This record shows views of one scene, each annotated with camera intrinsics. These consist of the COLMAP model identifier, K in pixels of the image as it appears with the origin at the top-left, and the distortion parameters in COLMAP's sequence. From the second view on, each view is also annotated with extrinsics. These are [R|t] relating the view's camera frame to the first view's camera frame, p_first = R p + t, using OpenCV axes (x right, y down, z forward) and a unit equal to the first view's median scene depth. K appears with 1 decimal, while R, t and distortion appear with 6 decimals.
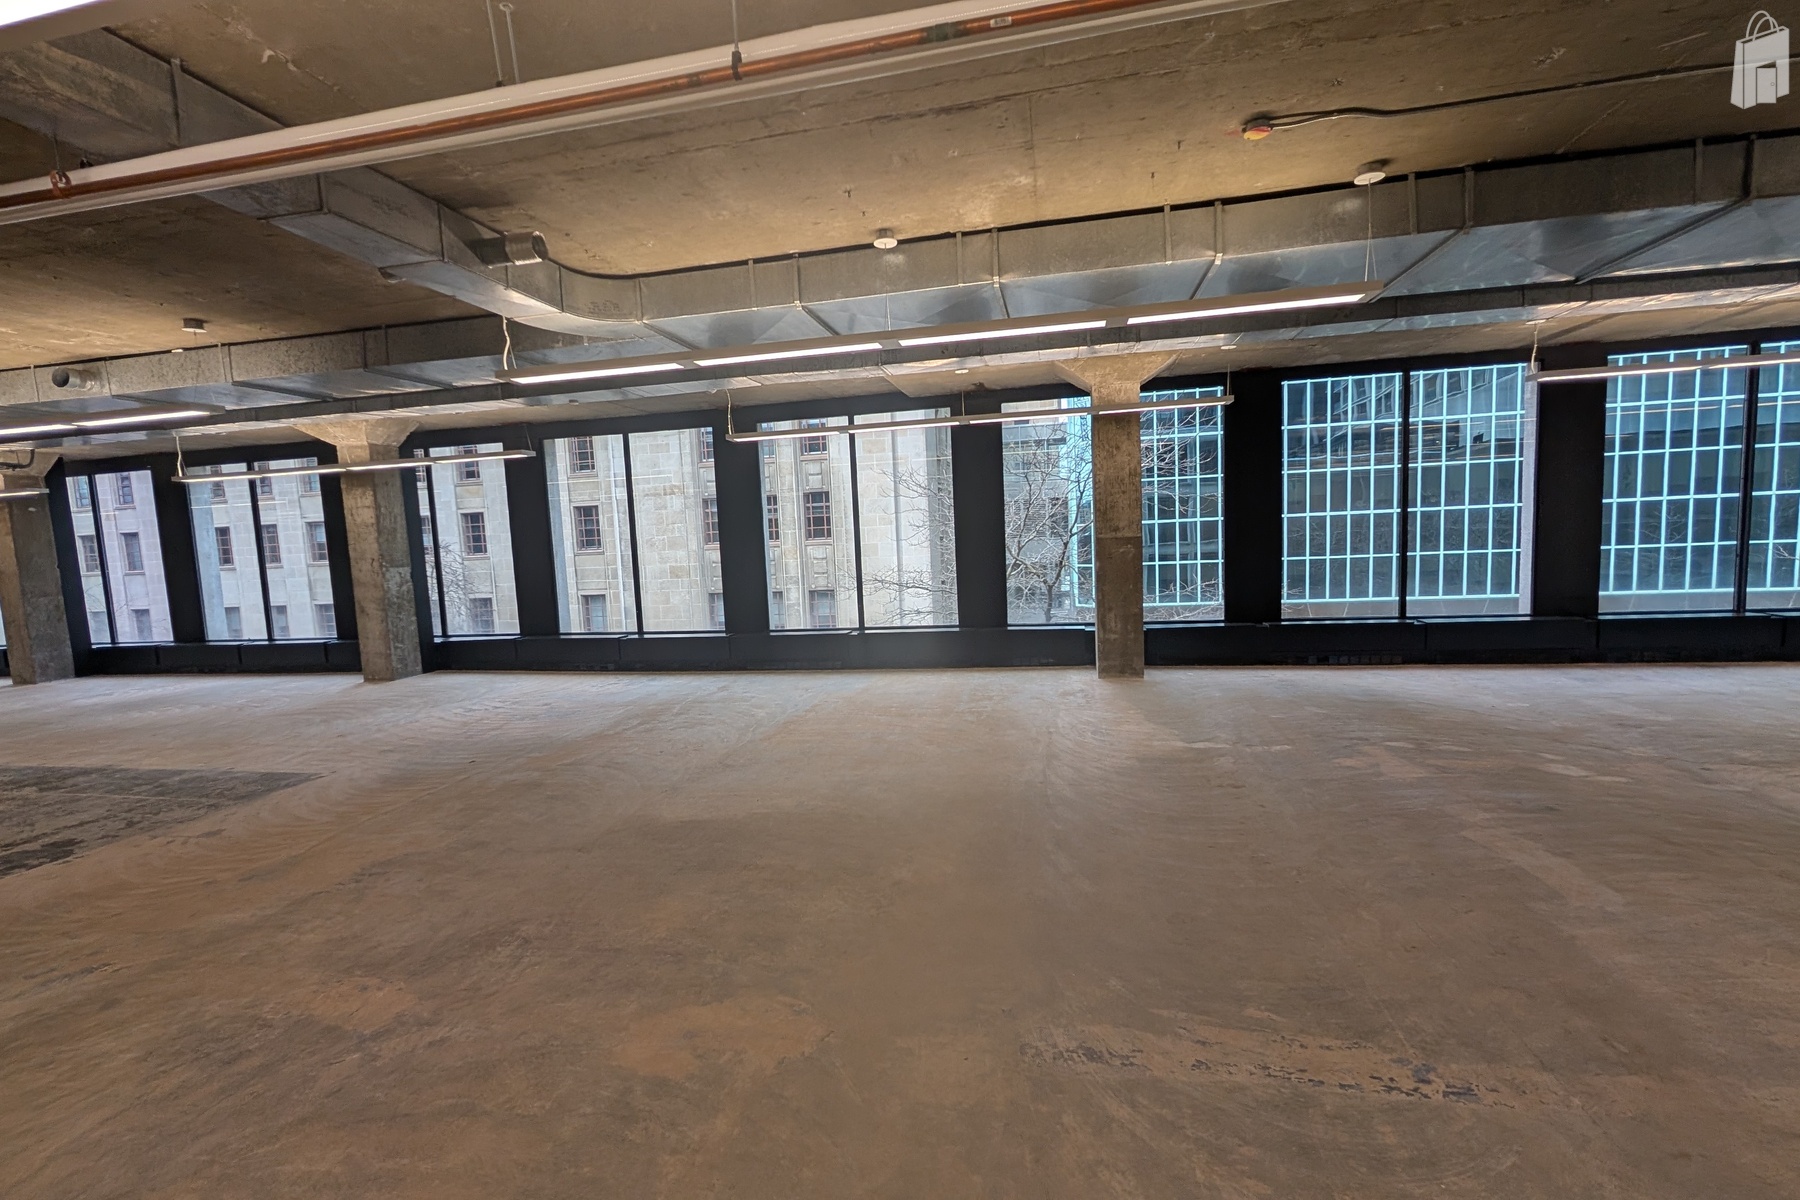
lens RADIAL K [[773.0, 0, 900.8], [0, 773.0, 608.0], [0, 0, 1]] dist [0.000164, -0.000212]
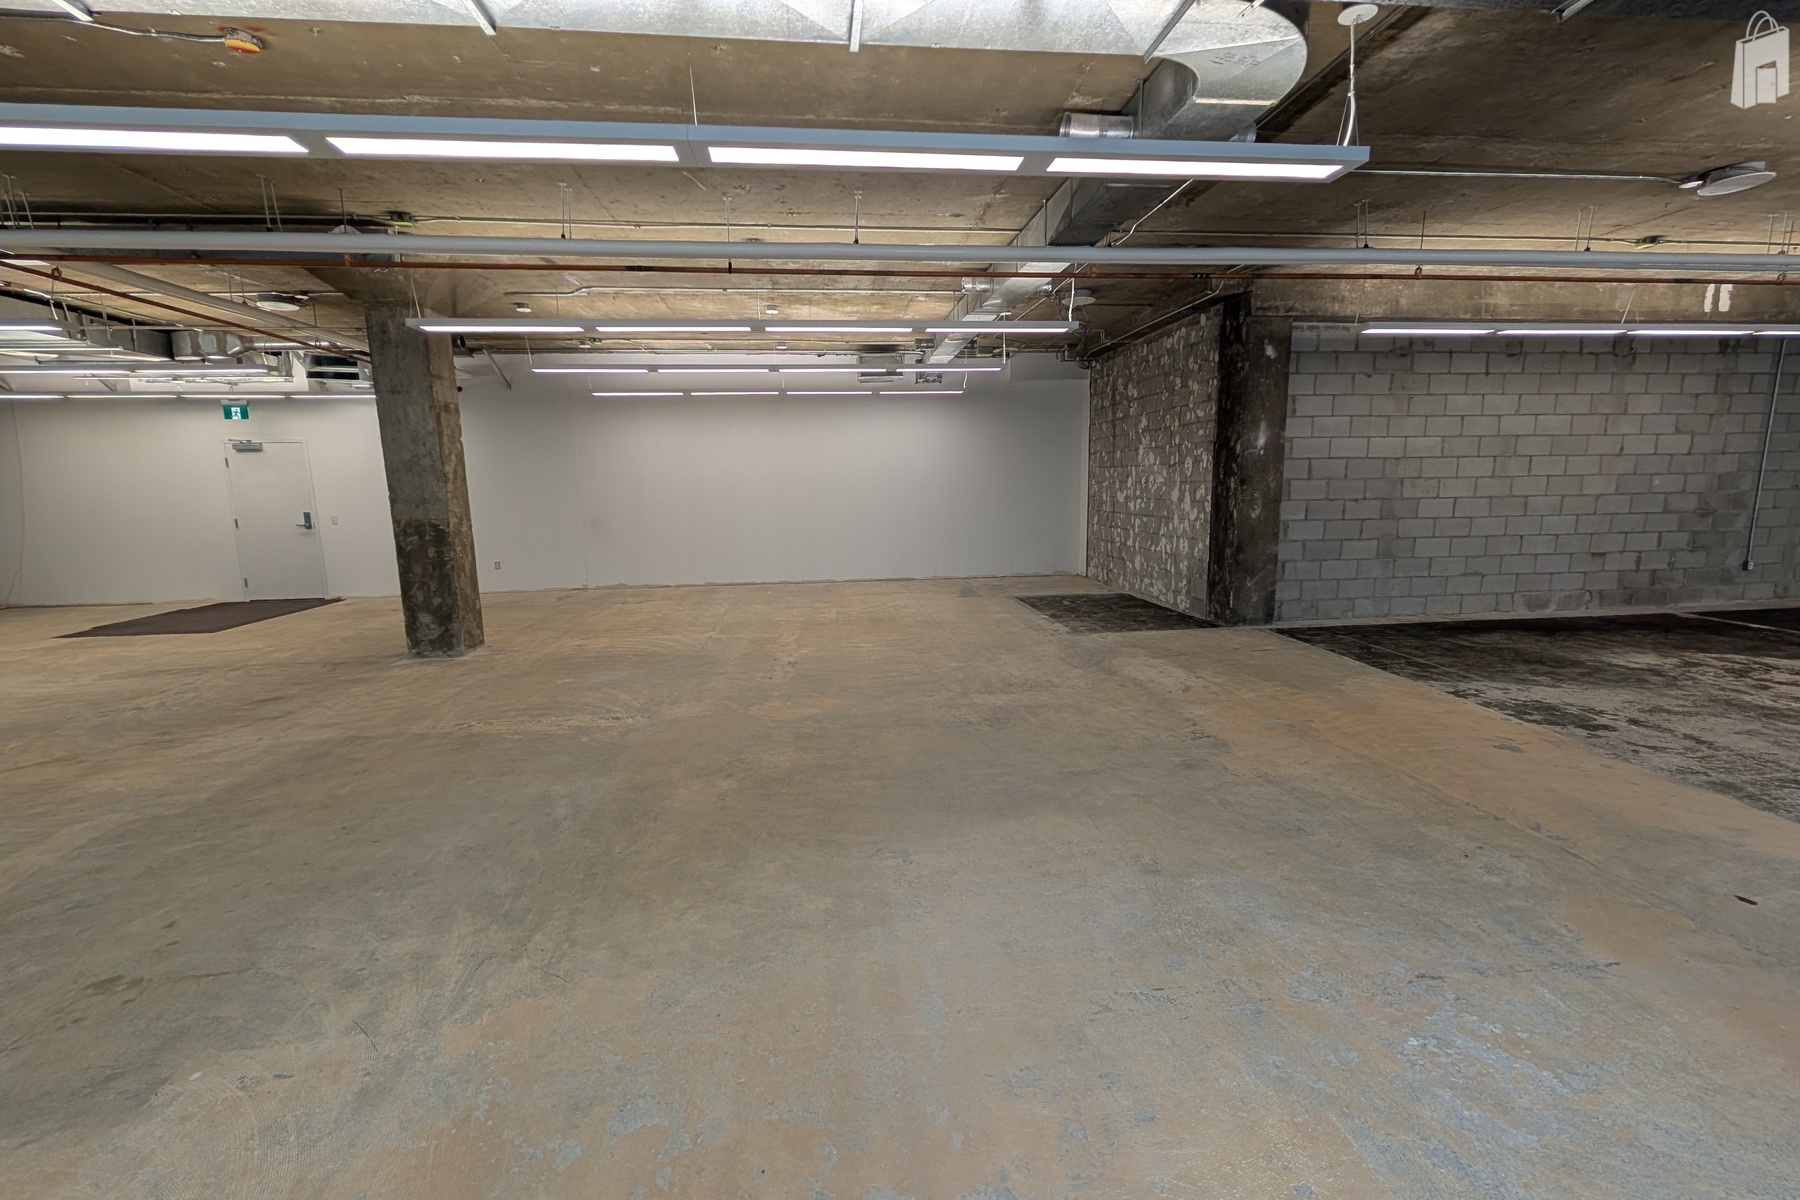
lens RADIAL K [[773.0, 0, 900.8], [0, 773.0, 608.0], [0, 0, 1]] dist [0.000164, -0.000212]
pose [[-0.948308, 0.111857, -0.296986, 0.048661], [0.029867, 0.963127, 0.267383, -0.132436], [0.315944, 0.244692, -0.916682, 1.521821]]
